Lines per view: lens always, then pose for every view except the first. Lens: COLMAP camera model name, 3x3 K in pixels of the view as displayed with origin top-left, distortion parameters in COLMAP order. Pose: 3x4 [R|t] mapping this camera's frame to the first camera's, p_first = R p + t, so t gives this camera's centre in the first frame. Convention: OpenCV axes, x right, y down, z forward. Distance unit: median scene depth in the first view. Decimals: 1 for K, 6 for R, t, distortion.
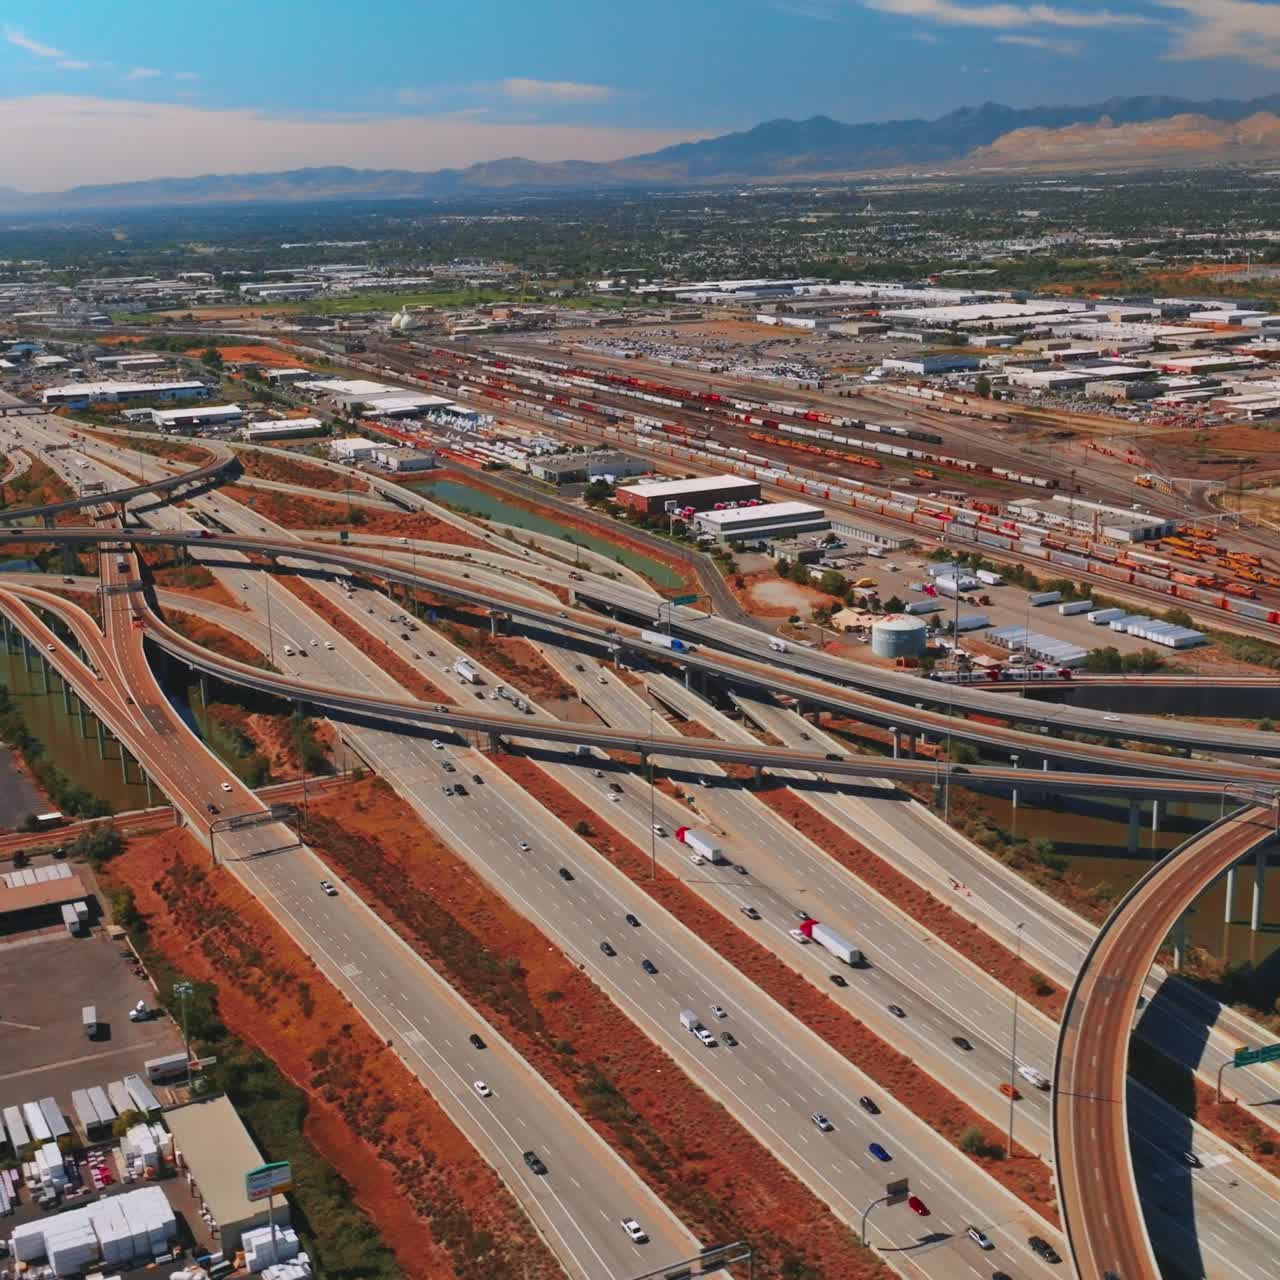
lens RADIAL K [[1712.0, 0, 640.2], [0, 1712.0, 638.6], [0, 0, 1]] dist [0.004243, 0.000000]
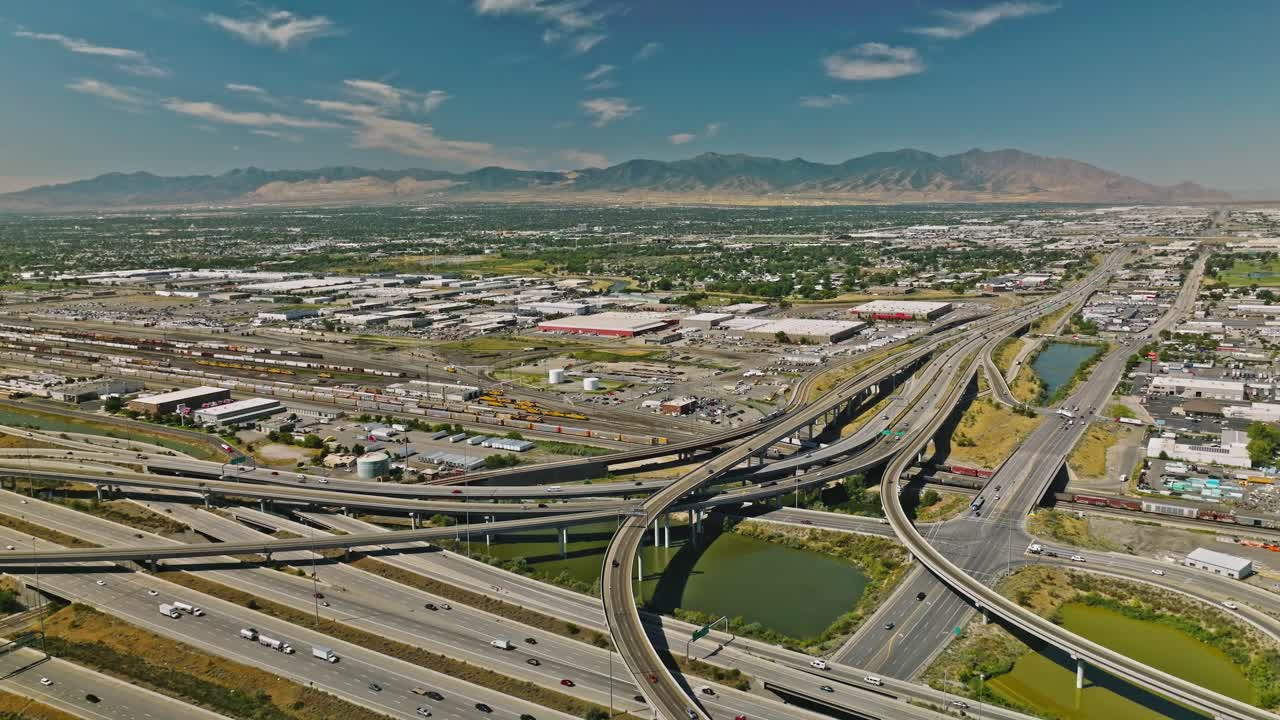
lens RADIAL K [[963.5, 0, 639.9], [0, 963.5, 362.1], [0, 0, 1]] dist [0.007510, 0.002728]
pose [[0.839851, -0.075758, 0.537504, -0.102003], [0.132687, 0.988826, -0.067956, -0.001626], [-0.526350, 0.128393, 0.840519, 0.015779]]
